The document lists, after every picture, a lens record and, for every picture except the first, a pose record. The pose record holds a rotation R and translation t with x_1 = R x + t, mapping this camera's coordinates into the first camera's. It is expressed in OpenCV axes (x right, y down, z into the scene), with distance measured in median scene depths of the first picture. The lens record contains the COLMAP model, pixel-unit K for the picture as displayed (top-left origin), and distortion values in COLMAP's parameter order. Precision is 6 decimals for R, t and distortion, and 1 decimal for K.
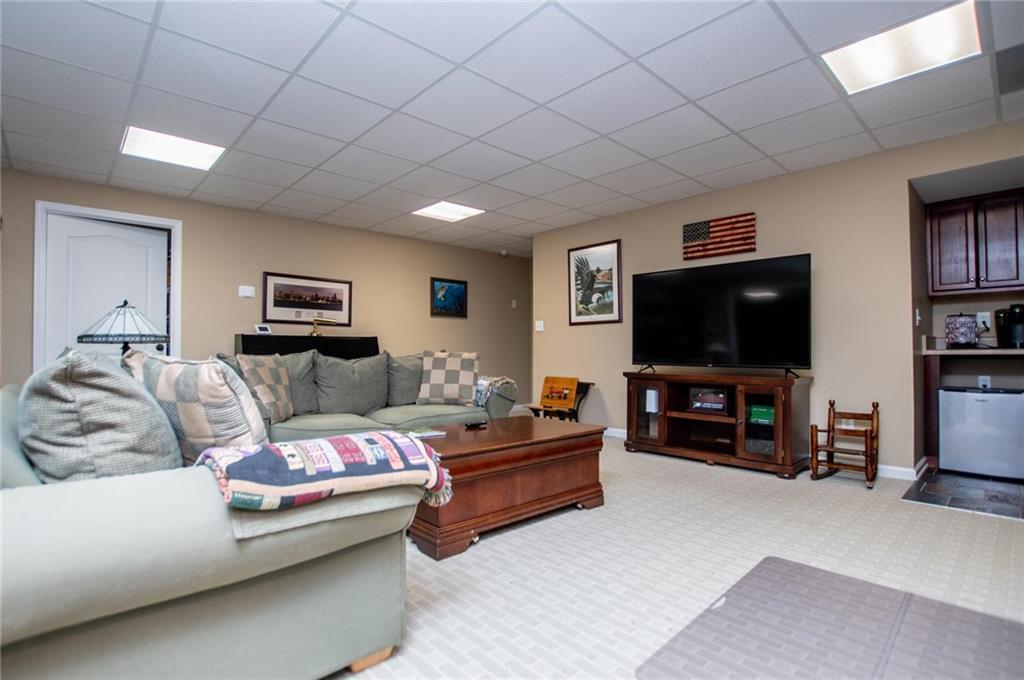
lens RADIAL K [[452.9, 0, 516.9], [0, 452.9, 341.8], [0, 0, 1]] dist [-0.019955, -0.000109]
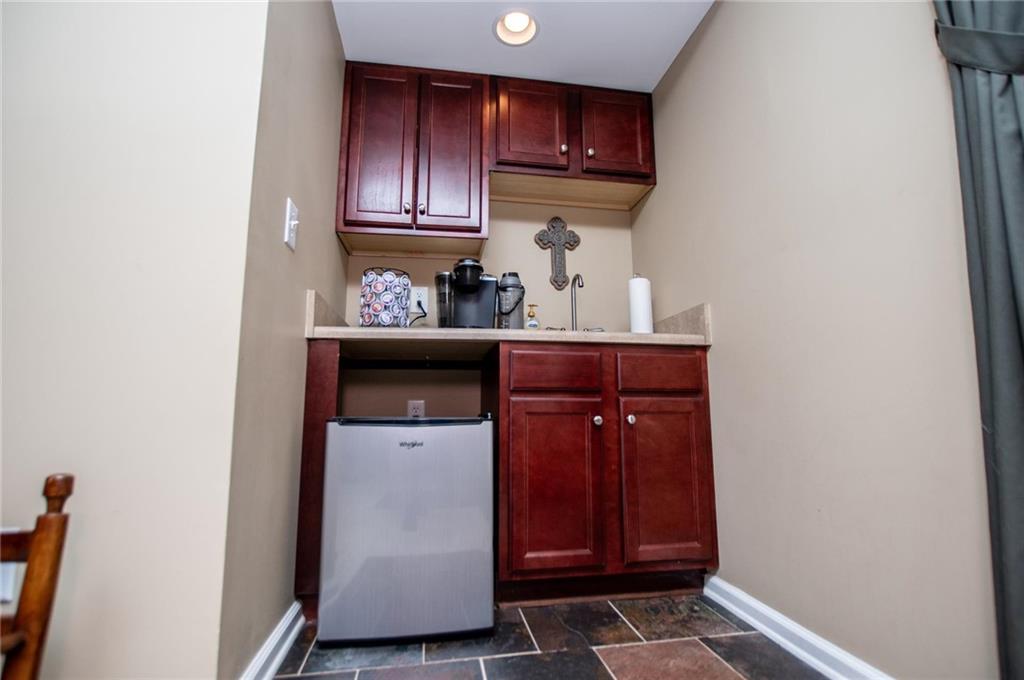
lens RADIAL K [[452.9, 0, 516.9], [0, 452.9, 341.8], [0, 0, 1]] dist [-0.019955, -0.000109]
pose [[0.520385, 0.124918, 0.844746, 0.667477], [-0.007054, 0.989837, -0.142029, 0.089634], [-0.853903, 0.067951, 0.515978, 0.627263]]
